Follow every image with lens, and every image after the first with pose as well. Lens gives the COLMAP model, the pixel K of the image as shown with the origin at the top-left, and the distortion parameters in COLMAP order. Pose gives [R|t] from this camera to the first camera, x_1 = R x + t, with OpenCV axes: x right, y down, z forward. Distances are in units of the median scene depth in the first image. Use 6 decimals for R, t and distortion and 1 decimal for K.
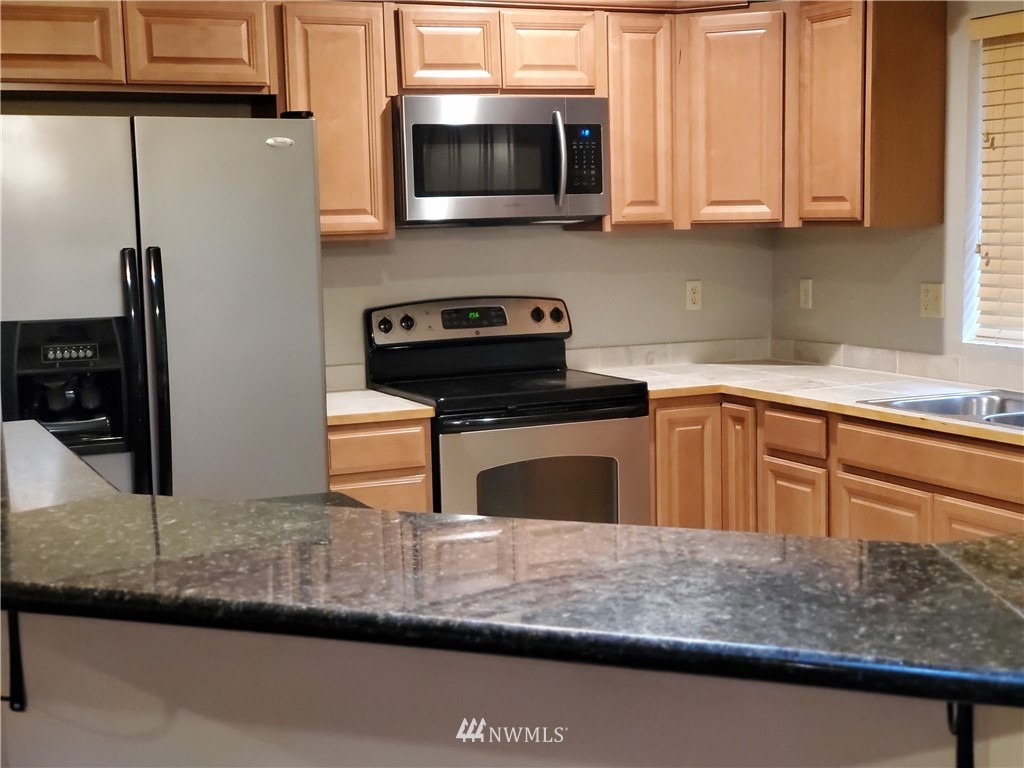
lens RADIAL K [[1495.9, 0, 523.0], [0, 1495.9, 377.0], [0, 0, 1]] dist [0.090621, 0.112281]
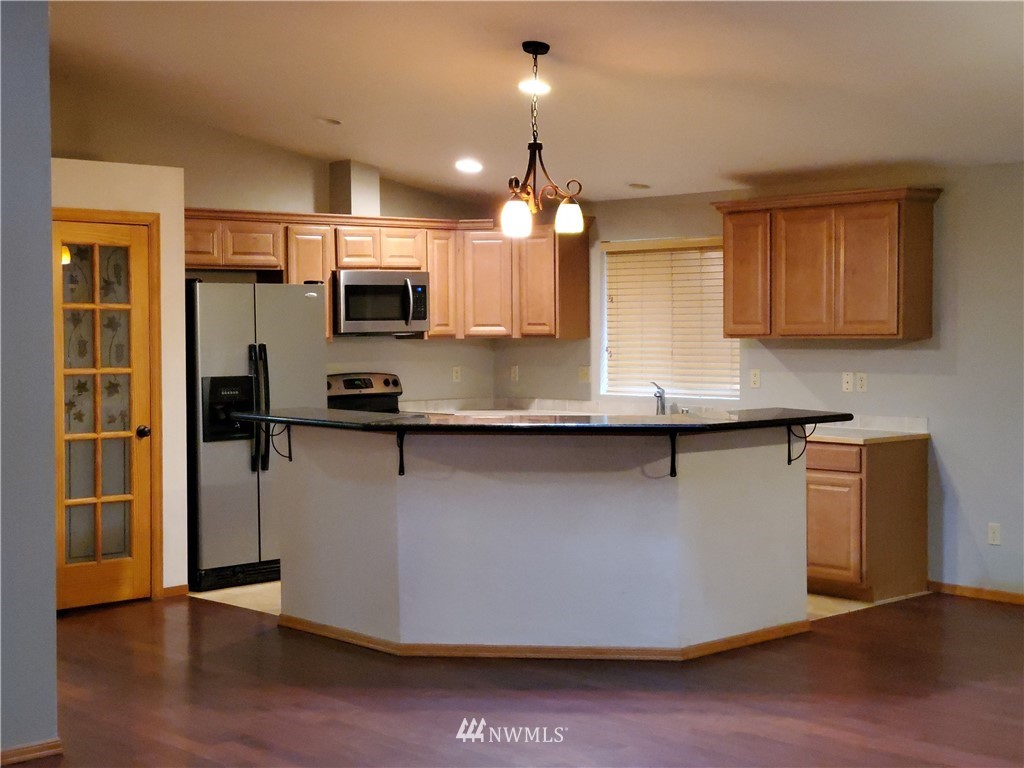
lens RADIAL K [[1507.0, 0, 481.1], [0, 1507.0, 385.0], [0, 0, 1]] dist [0.044819, 0.078313]
pose [[0.957844, 0.000766, 0.287287, -0.459620], [0.019849, 0.997430, -0.068838, 0.103363], [-0.286602, 0.071638, 0.955368, -0.930972]]
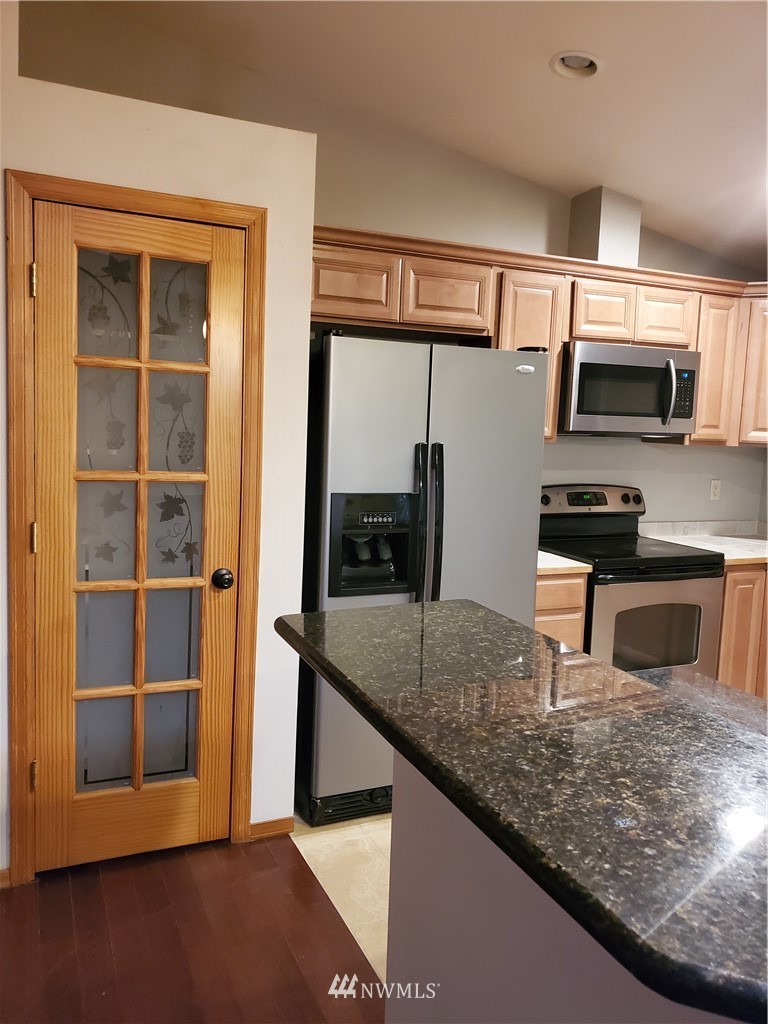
lens RADIAL K [[791.8, 0, 384.0], [0, 791.8, 512.0], [0, 0, 1]] dist [0.015319, 0.006388]
pose [[0.997904, 0.060155, -0.023836, -0.222227], [-0.060005, 0.998174, 0.006959, -0.021628], [0.024211, -0.005514, 0.999692, 0.241674]]
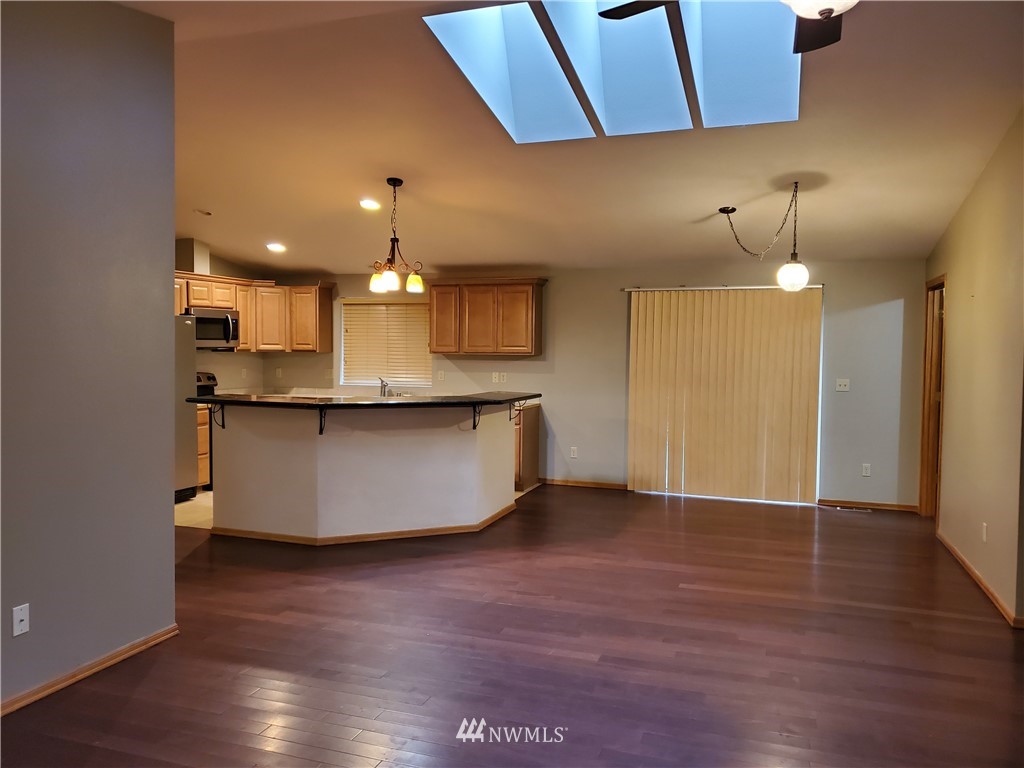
lens RADIAL K [[785.1, 0, 526.8], [0, 785.1, 383.4], [0, 0, 1]] dist [0.002120, 0.000956]
pose [[0.687047, -0.005264, 0.726594, -0.770258], [0.054940, 0.997488, -0.044723, 0.082696], [-0.724533, 0.070646, 0.685610, -0.621403]]
